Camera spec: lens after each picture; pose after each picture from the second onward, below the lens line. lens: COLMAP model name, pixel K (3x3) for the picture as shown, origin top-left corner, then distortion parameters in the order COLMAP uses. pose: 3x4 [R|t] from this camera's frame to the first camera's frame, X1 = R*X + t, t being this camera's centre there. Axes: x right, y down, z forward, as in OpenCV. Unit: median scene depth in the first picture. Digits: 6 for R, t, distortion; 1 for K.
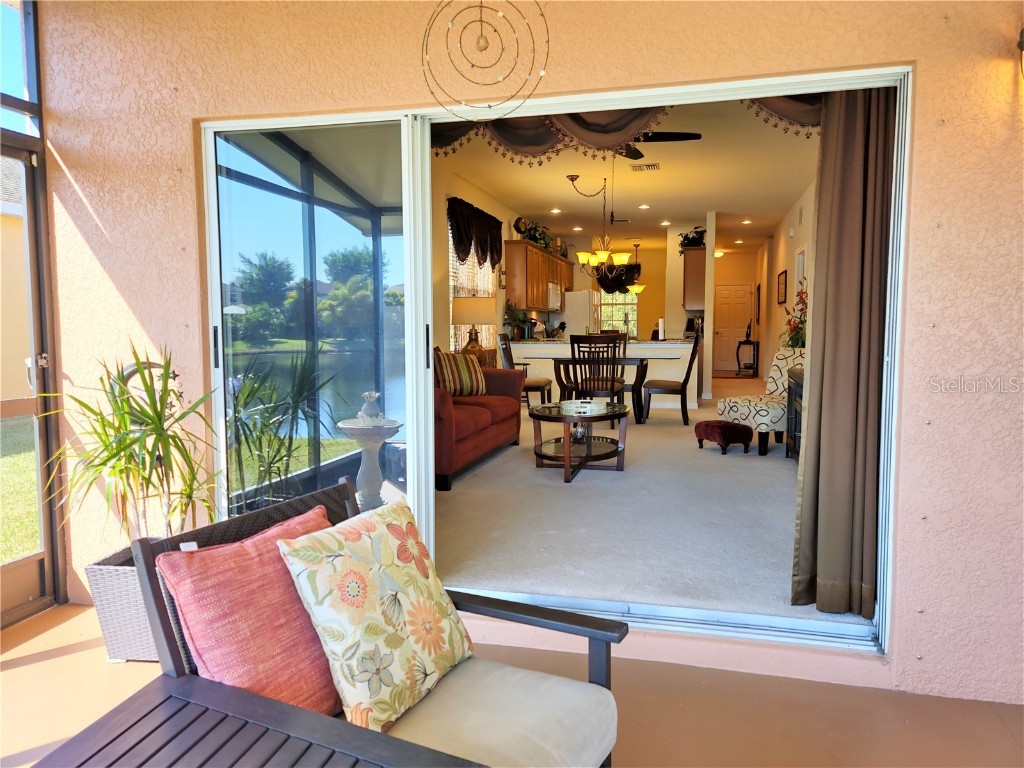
lens RADIAL K [[747.1, 0, 505.4], [0, 747.1, 388.8], [0, 0, 1]] dist [0.068006, -0.045534]
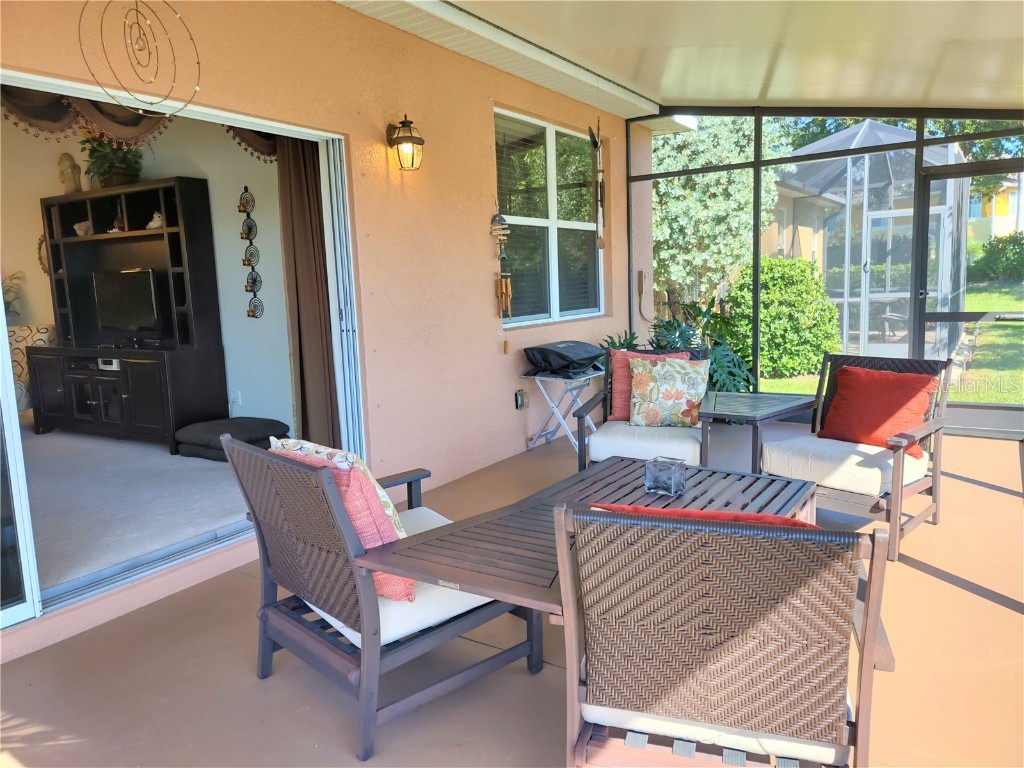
lens RADIAL K [[747.1, 0, 508.4], [0, 747.1, 377.1], [0, 0, 1]] dist [0.068006, -0.045534]
pose [[0.308827, -0.129984, 0.942194, -0.369519], [0.115602, 0.988403, 0.098467, -0.010642], [-0.944067, 0.078510, 0.320272, 0.069129]]
